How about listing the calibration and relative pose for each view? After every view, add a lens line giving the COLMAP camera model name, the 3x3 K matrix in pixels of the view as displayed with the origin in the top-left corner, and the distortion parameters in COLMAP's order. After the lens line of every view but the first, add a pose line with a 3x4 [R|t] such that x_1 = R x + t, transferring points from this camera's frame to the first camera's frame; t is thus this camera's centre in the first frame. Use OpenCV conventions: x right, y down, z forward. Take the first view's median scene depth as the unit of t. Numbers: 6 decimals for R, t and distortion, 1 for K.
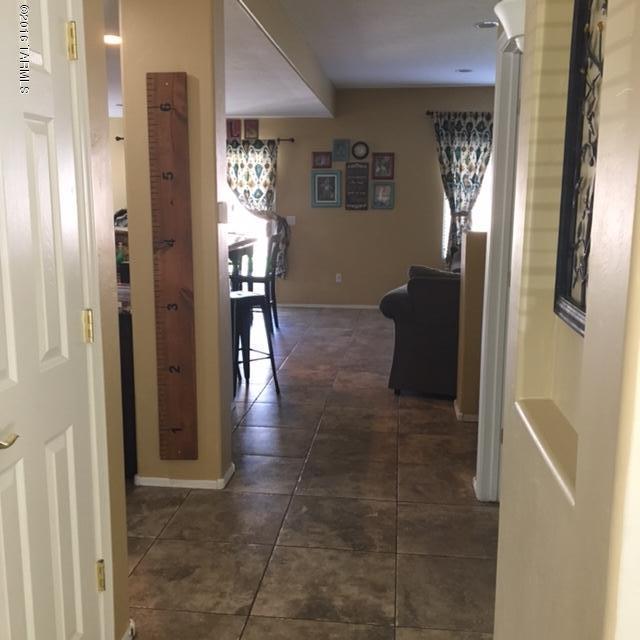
lens RADIAL K [[719.1, 0, 321.4], [0, 719.1, 323.2], [0, 0, 1]] dist [0.126590, -0.229837]
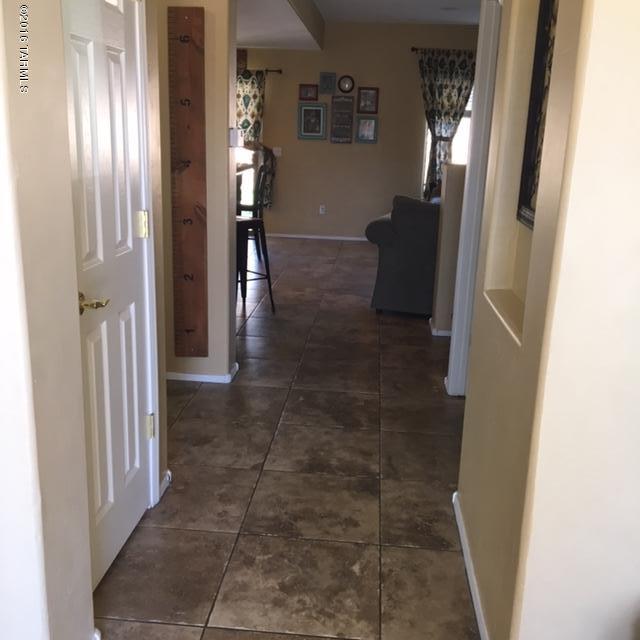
lens RADIAL K [[719.1, 0, 321.4], [0, 719.1, 323.2], [0, 0, 1]] dist [0.126590, -0.229837]
pose [[0.999044, 0.020764, 0.038459, -0.029921], [-0.023952, 0.996147, 0.084363, 0.027971], [-0.036559, -0.085204, 0.995693, -0.117981]]
